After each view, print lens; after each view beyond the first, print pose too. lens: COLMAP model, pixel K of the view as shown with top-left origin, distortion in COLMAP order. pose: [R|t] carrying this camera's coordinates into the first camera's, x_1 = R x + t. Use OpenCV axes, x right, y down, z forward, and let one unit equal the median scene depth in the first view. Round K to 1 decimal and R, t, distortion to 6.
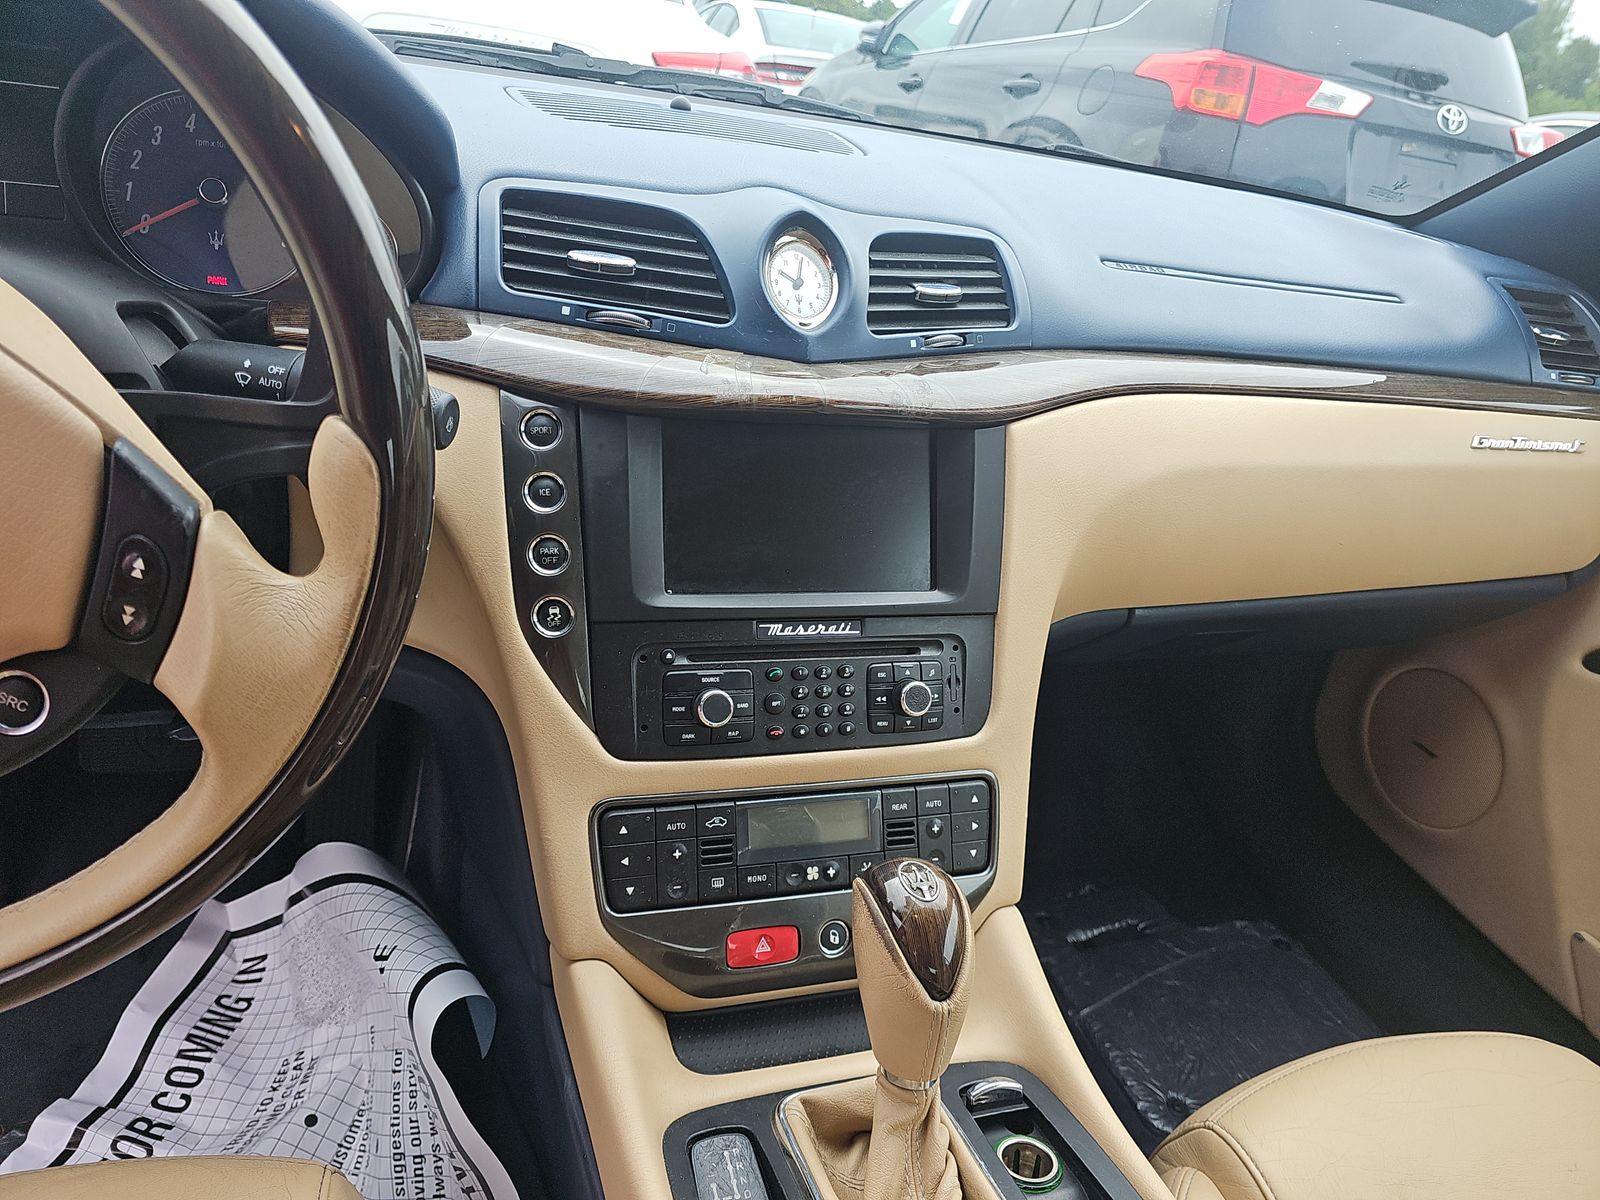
lens RADIAL K [[1120.8, 0, 800.0], [0, 1120.8, 600.0], [0, 0, 1]] dist [0.061975, -0.068830]
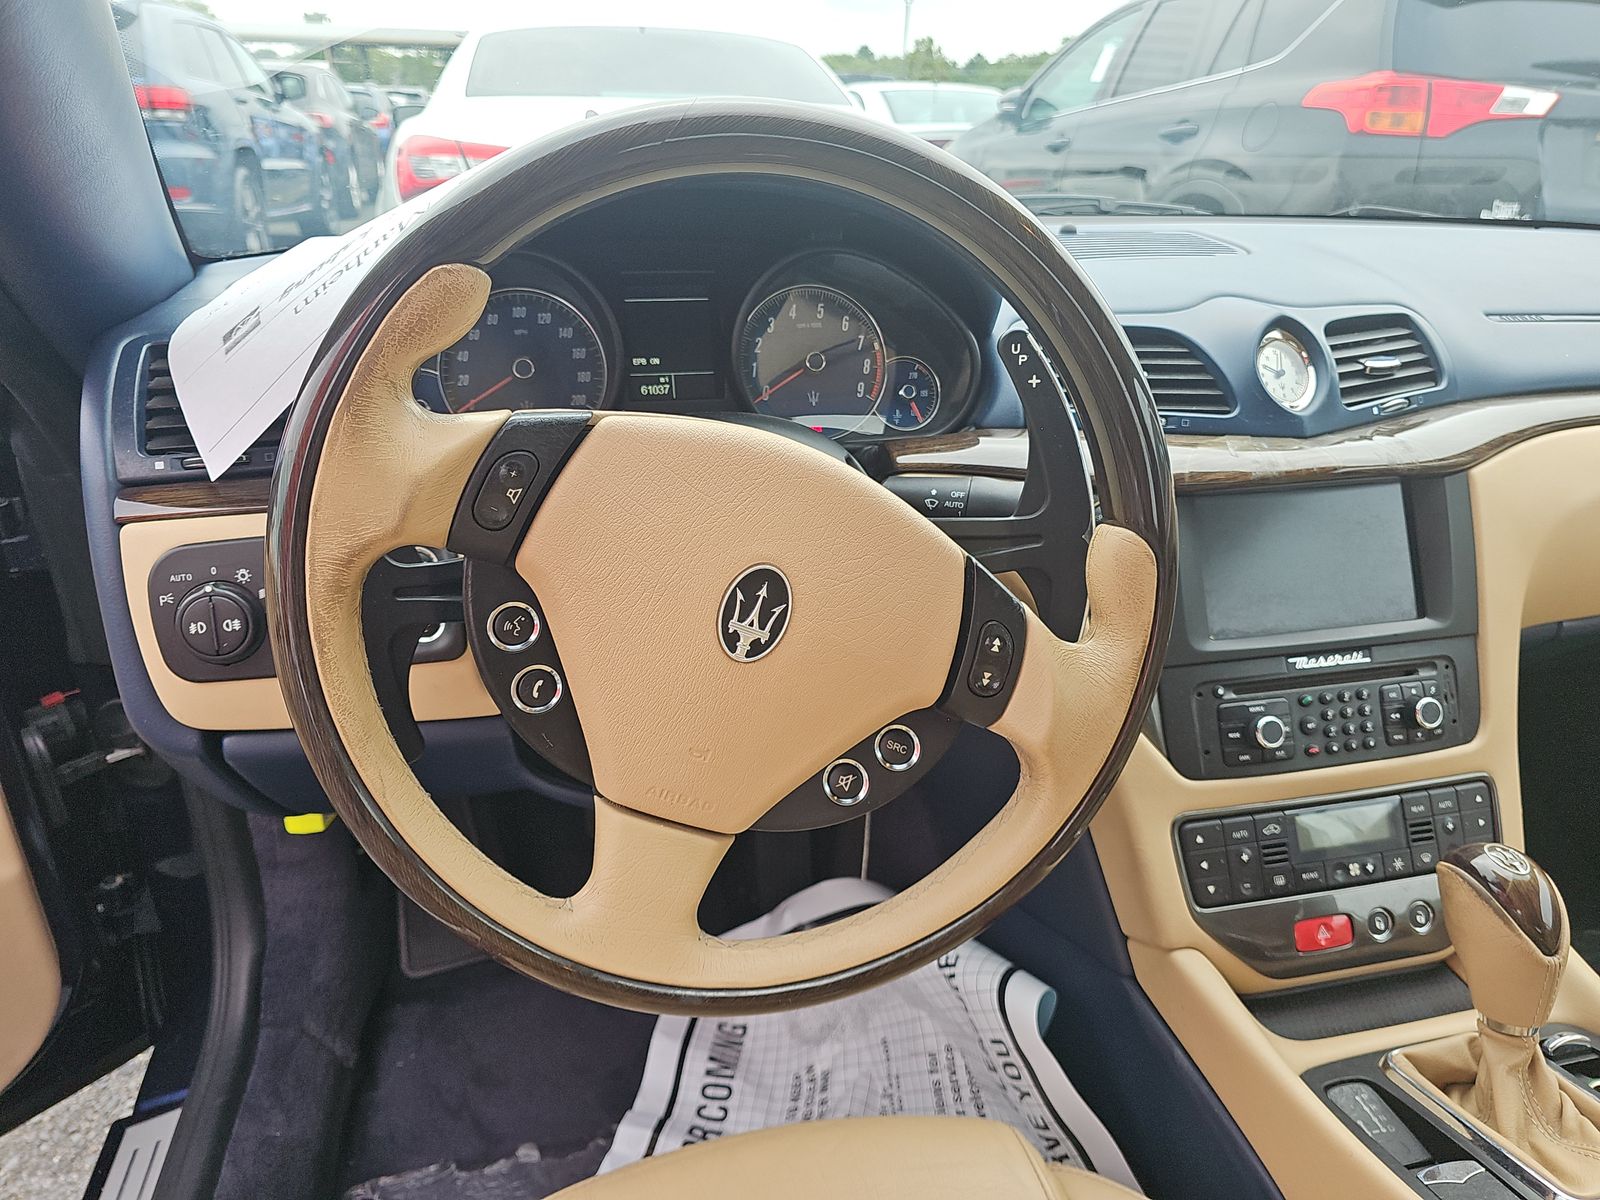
lens RADIAL K [[1120.8, 0, 800.0], [0, 1120.8, 600.0], [0, 0, 1]] dist [0.061975, -0.068830]
pose [[0.987609, -0.091841, -0.127256, -0.371300], [0.084576, 0.994525, -0.061379, -0.010689], [0.132196, 0.049855, 0.989969, -0.246673]]
